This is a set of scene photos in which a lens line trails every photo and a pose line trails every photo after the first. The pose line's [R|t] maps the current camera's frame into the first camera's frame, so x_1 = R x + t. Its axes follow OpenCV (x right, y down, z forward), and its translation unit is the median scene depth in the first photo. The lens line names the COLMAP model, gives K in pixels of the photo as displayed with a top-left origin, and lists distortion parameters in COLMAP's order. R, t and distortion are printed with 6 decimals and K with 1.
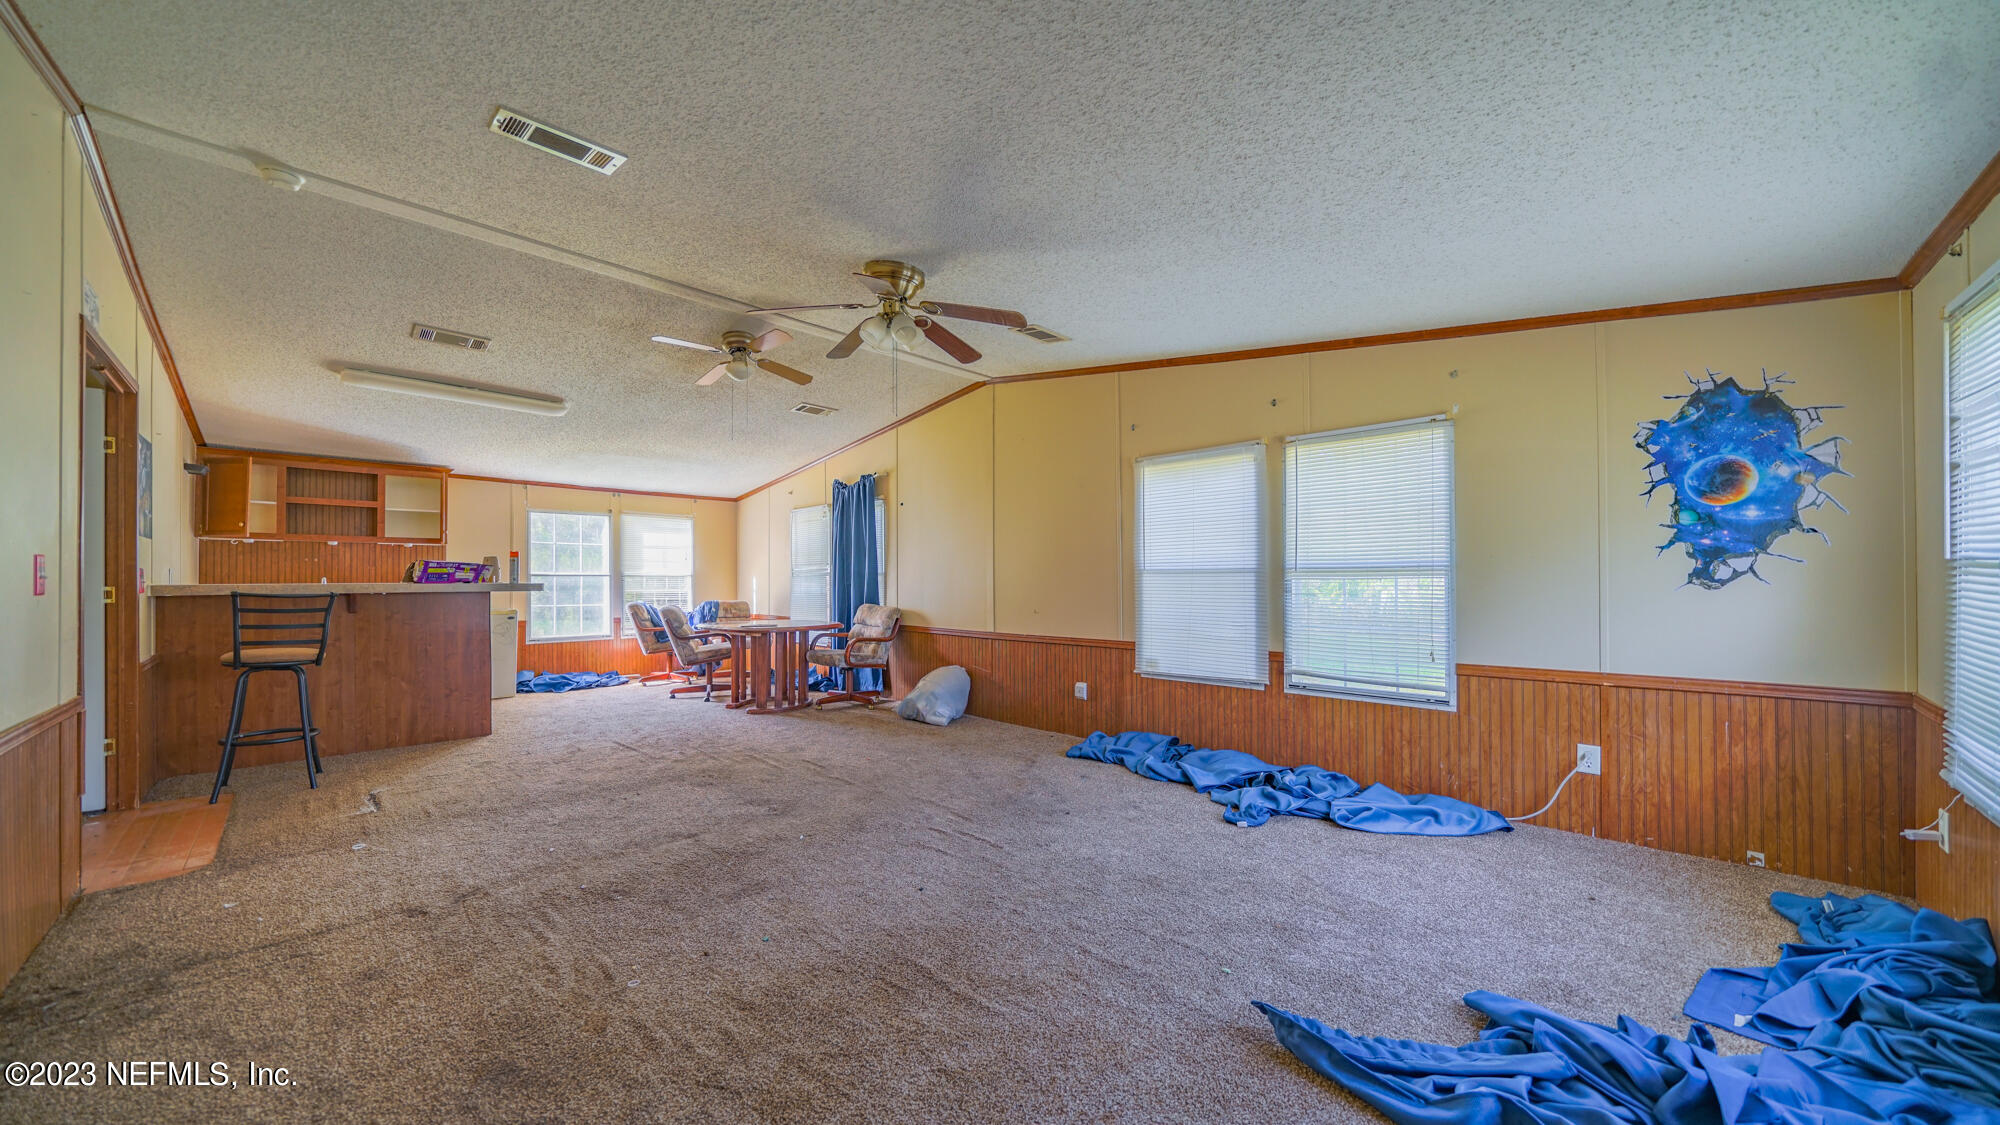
lens RADIAL K [[683.0, 0, 996.6], [0, 683.0, 571.1], [0, 0, 1]] dist [-0.000624, -0.000054]
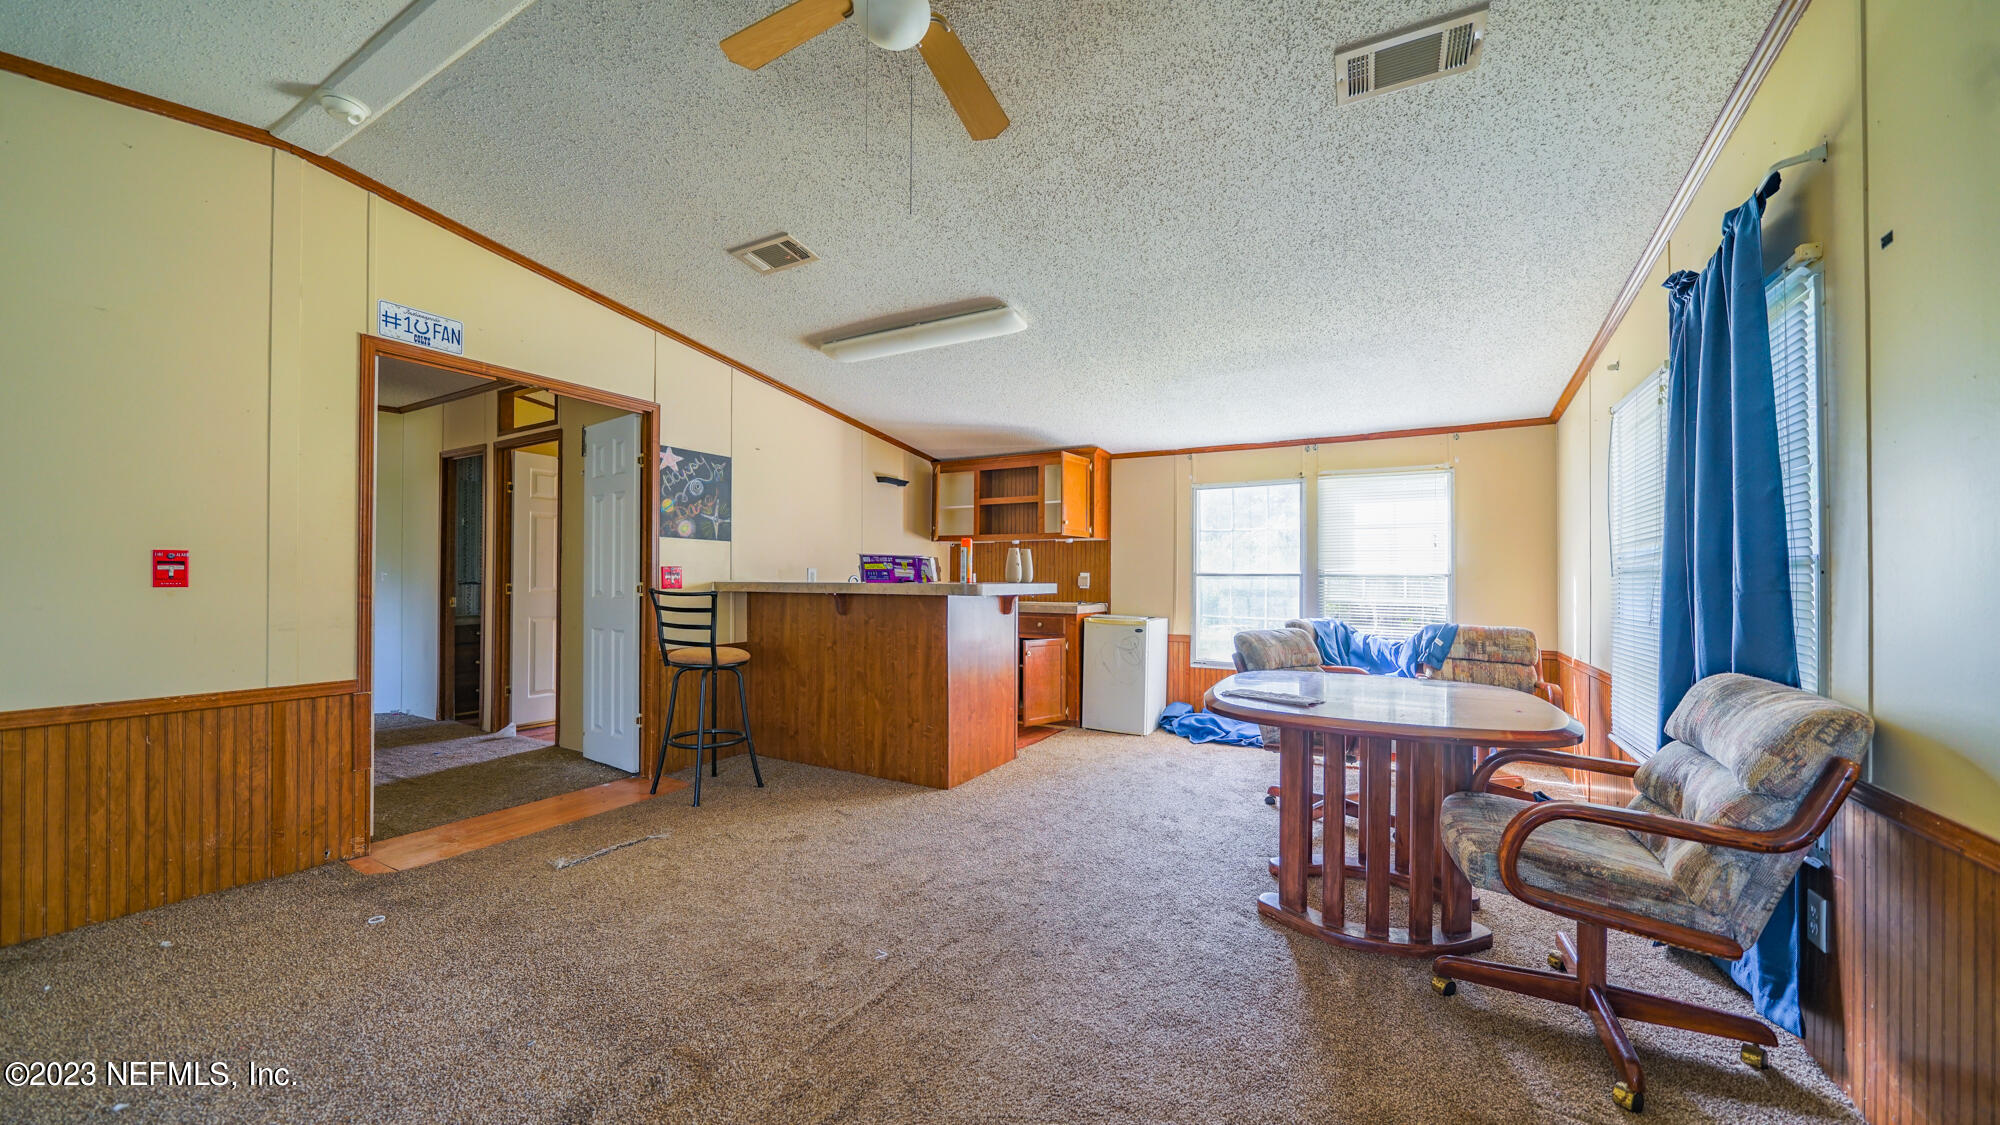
lens RADIAL K [[683.0, 0, 1071.8], [0, 683.0, 574.3], [0, 0, 1]] dist [-0.000624, -0.000054]
pose [[0.252918, -0.004797, -0.967476, 0.004084], [0.004041, 0.999984, -0.003902, 0.009661], [0.967479, -0.002923, 0.252933, 0.811872]]
